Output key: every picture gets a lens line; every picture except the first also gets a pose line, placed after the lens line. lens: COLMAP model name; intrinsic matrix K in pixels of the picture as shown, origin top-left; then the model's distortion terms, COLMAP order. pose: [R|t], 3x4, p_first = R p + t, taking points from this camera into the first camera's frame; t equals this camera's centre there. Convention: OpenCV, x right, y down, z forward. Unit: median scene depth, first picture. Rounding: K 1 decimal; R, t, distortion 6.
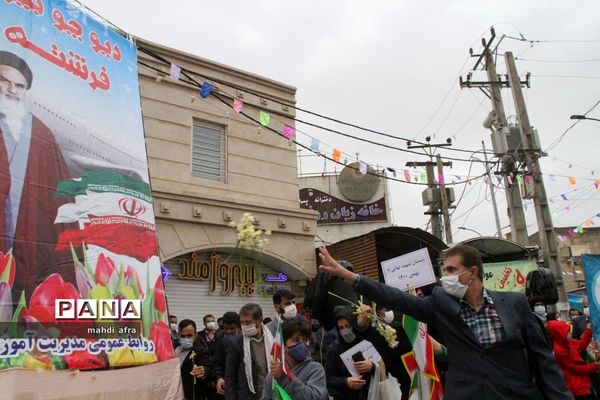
lens RADIAL K [[493.7, 0, 300.3], [0, 493.7, 192.1], [0, 0, 1]] dist [-0.193832, 0.147159]
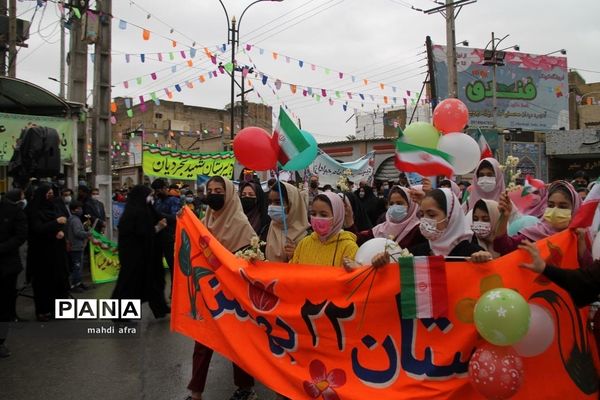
lens RADIAL K [[493.7, 0, 297.9], [0, 493.7, 201.1], [0, 0, 1]] dist [-0.193832, 0.147159]
pose [[0.720343, 0.035357, 0.692716, 0.164418], [-0.238981, 0.950201, 0.200014, 0.019317], [-0.651148, -0.309625, 0.692921, 0.126159]]
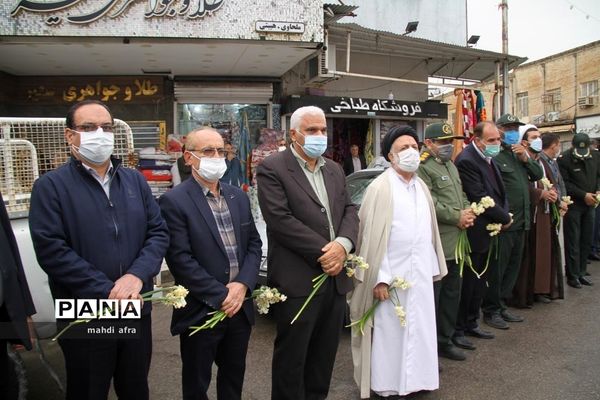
lens RADIAL K [[485.9, 0, 298.2], [0, 485.9, 194.5], [0, 0, 1]] dist [-0.123438, 0.022755]
pose [[-0.033089, -0.025169, 0.999135, 1.274694], [-0.287478, 0.957676, 0.014604, 0.021189], [-0.957216, -0.286746, -0.038924, 0.310873]]
